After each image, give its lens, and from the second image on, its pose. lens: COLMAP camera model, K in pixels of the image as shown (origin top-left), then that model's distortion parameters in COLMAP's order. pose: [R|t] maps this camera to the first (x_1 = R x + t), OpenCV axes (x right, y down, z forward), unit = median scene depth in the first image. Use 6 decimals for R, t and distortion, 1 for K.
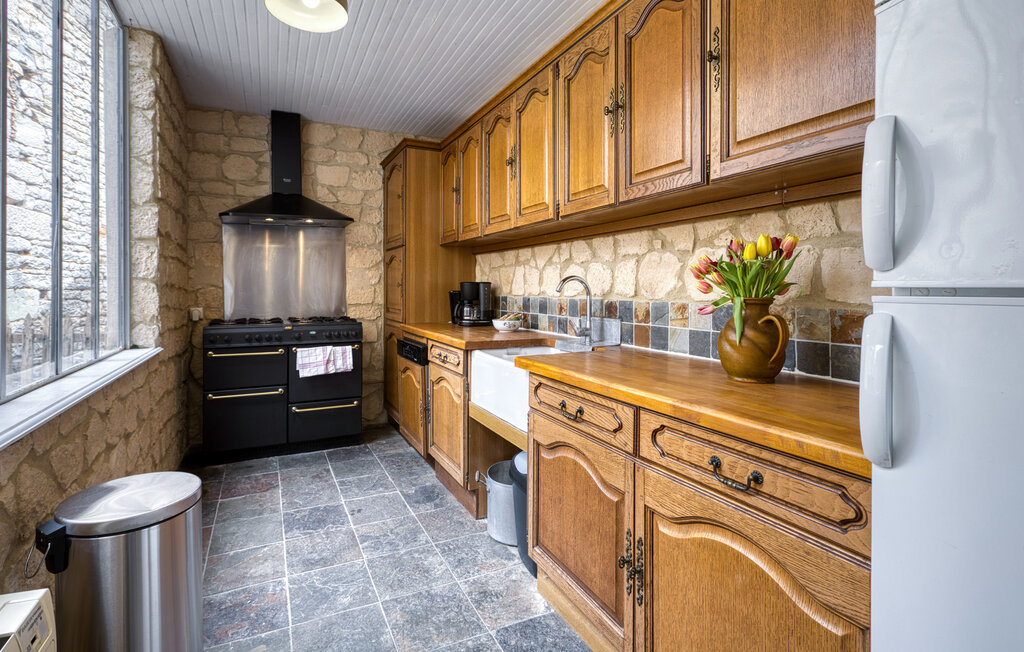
lens RADIAL K [[487.1, 0, 502.7], [0, 487.1, 291.3], [0, 0, 1]] dist [0.000345, 0.000042]
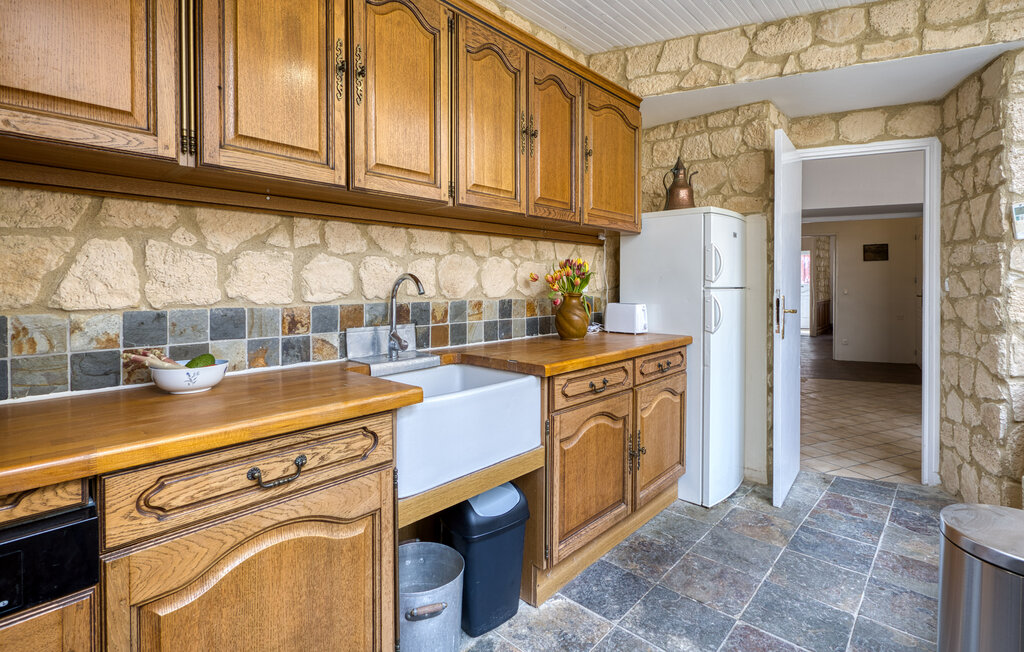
lens RADIAL K [[487.1, 0, 502.7], [0, 487.1, 291.3], [0, 0, 1]] dist [0.000345, 0.000042]
pose [[-0.355748, -0.013602, 0.934483, -0.706835], [0.008493, 0.999806, 0.017786, -0.017439], [-0.934543, 0.014263, -0.355563, 1.253282]]
